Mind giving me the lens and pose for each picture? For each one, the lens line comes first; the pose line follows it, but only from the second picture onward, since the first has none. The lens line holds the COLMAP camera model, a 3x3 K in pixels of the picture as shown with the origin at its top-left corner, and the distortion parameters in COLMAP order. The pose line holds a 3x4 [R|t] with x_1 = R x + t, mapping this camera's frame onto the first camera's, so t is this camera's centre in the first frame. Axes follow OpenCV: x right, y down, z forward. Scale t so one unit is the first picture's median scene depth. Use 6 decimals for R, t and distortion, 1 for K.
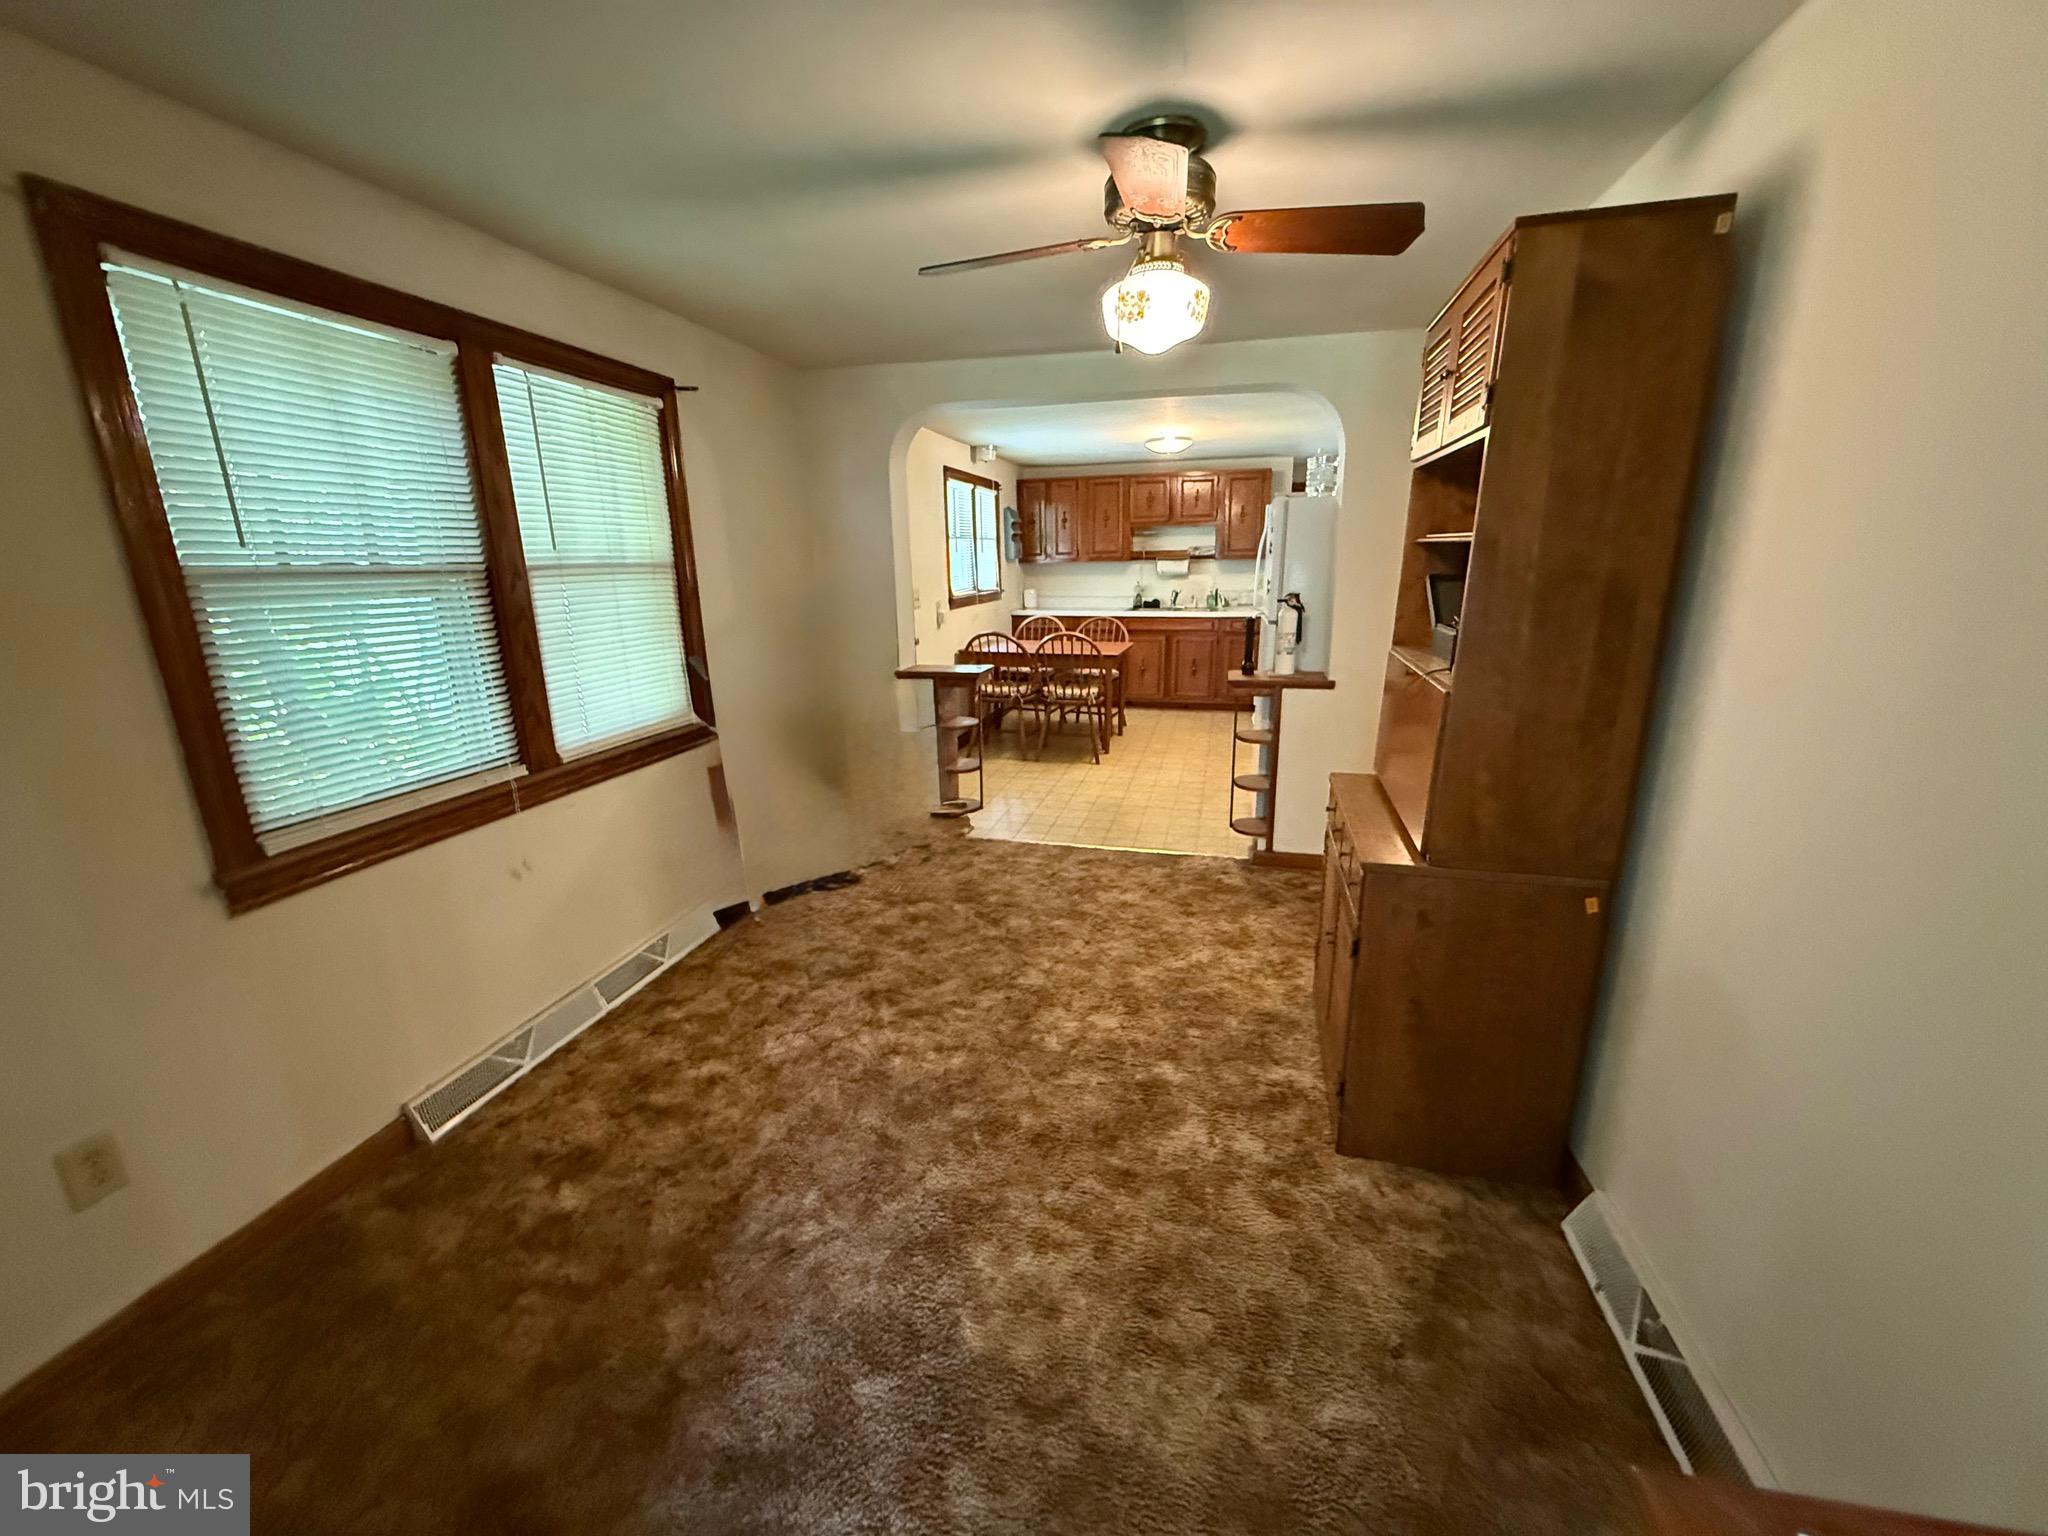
lens RADIAL K [[824.4, 0, 1018.0], [0, 824.4, 770.6], [0, 0, 1]] dist [-0.001469, -0.000033]
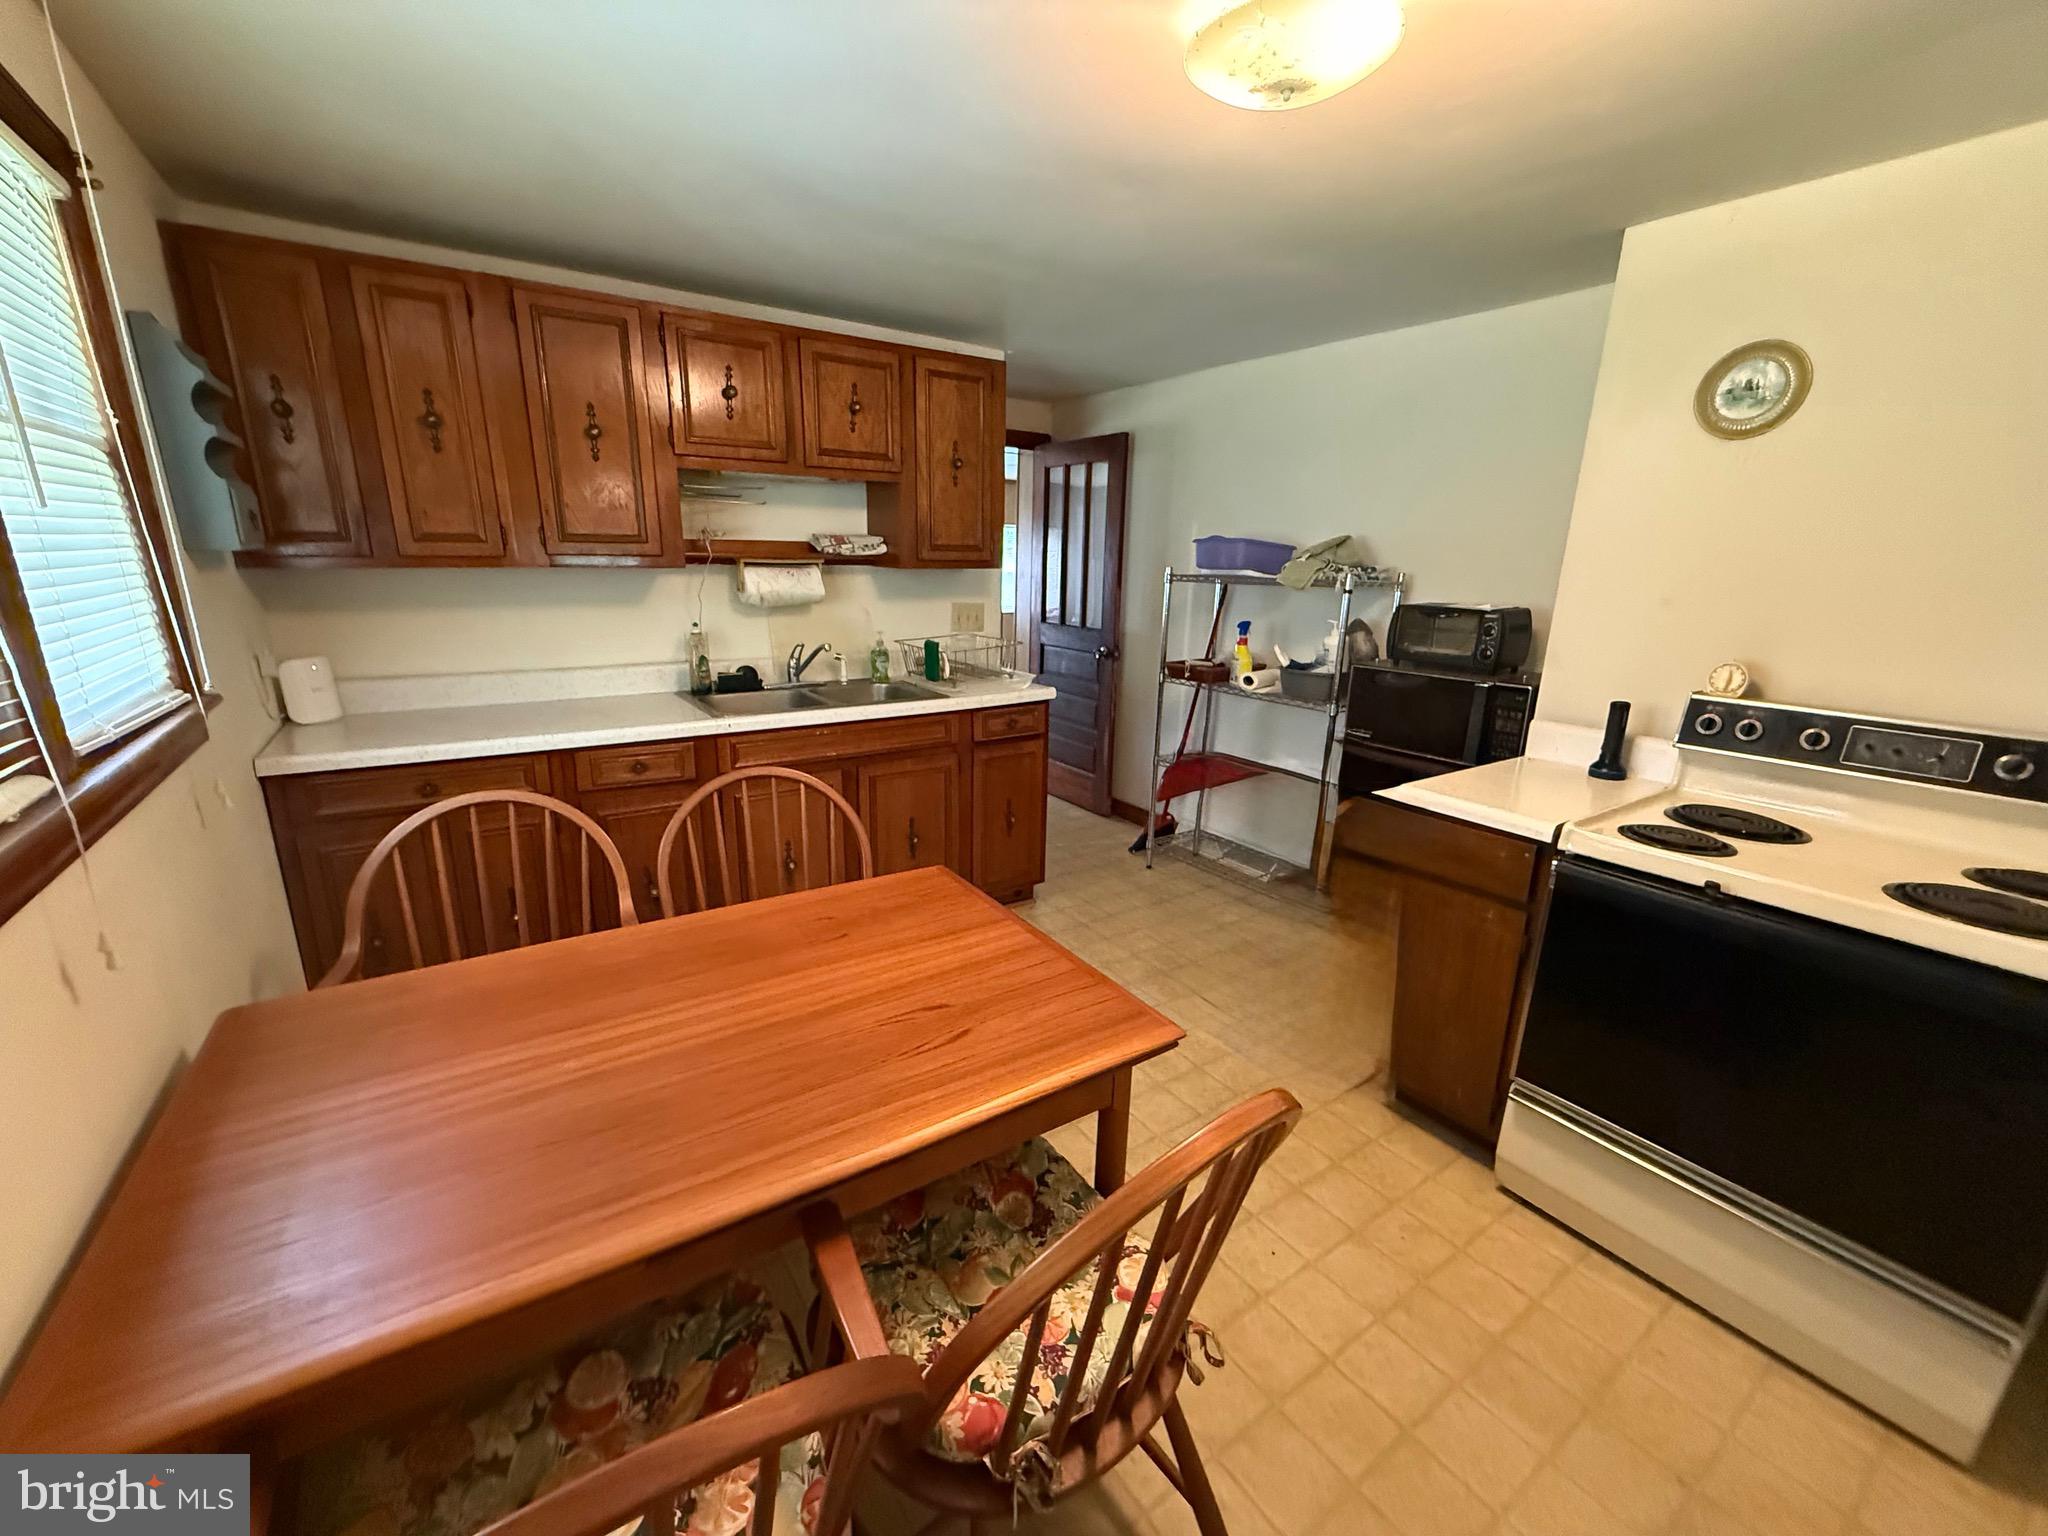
lens RADIAL K [[824.4, 0, 1018.2], [0, 824.4, 777.5], [0, 0, 1]] dist [-0.001469, -0.000033]
pose [[0.669784, -0.174523, 0.721756, -0.036643], [0.164140, 0.982741, 0.085309, -0.182159], [-0.724188, 0.061330, 0.686870, 0.696526]]
